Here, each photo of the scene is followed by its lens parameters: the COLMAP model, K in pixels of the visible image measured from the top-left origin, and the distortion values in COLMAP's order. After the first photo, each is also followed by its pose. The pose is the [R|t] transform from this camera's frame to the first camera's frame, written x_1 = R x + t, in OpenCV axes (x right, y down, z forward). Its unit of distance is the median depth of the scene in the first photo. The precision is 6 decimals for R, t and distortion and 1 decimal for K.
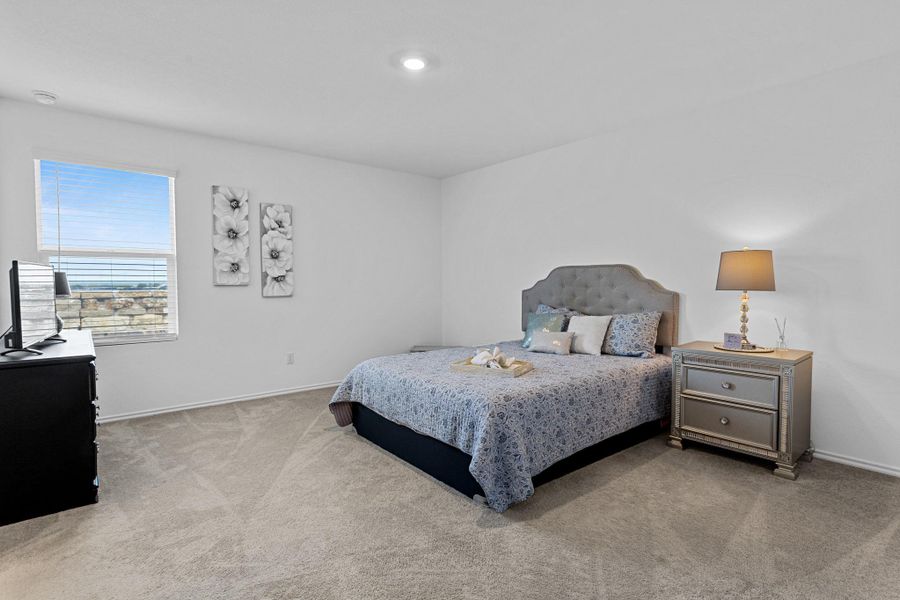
lens RADIAL K [[421.1, 0, 445.8], [0, 421.1, 298.9], [0, 0, 1]] dist [-0.001228, 0.005004]
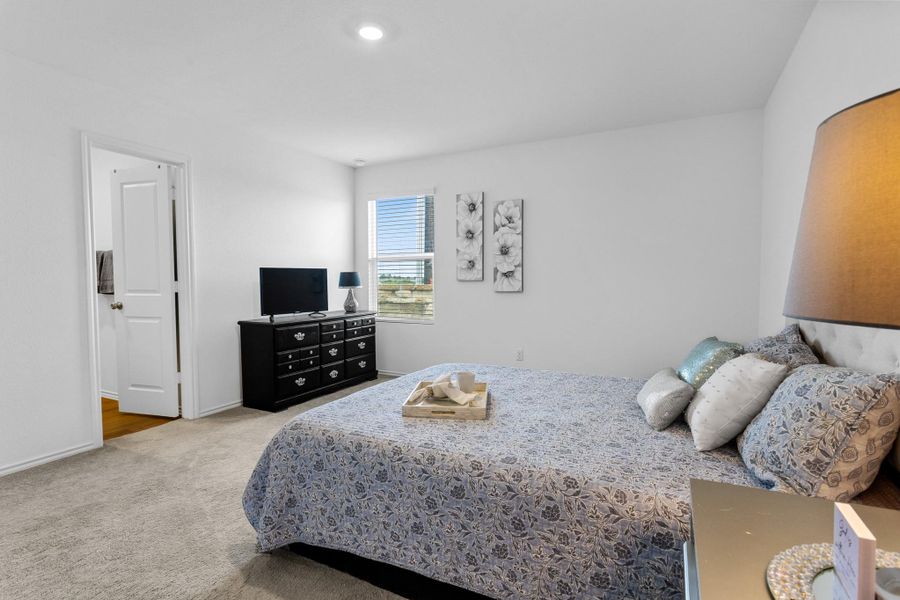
lens RADIAL K [[421.1, 0, 445.8], [0, 421.1, 298.9], [0, 0, 1]] dist [-0.001228, 0.005004]
pose [[0.444953, 0.043676, -0.894488, 0.471765], [-0.031529, 0.998955, 0.033094, -0.017981], [0.894999, 0.013477, 0.445865, 0.438357]]
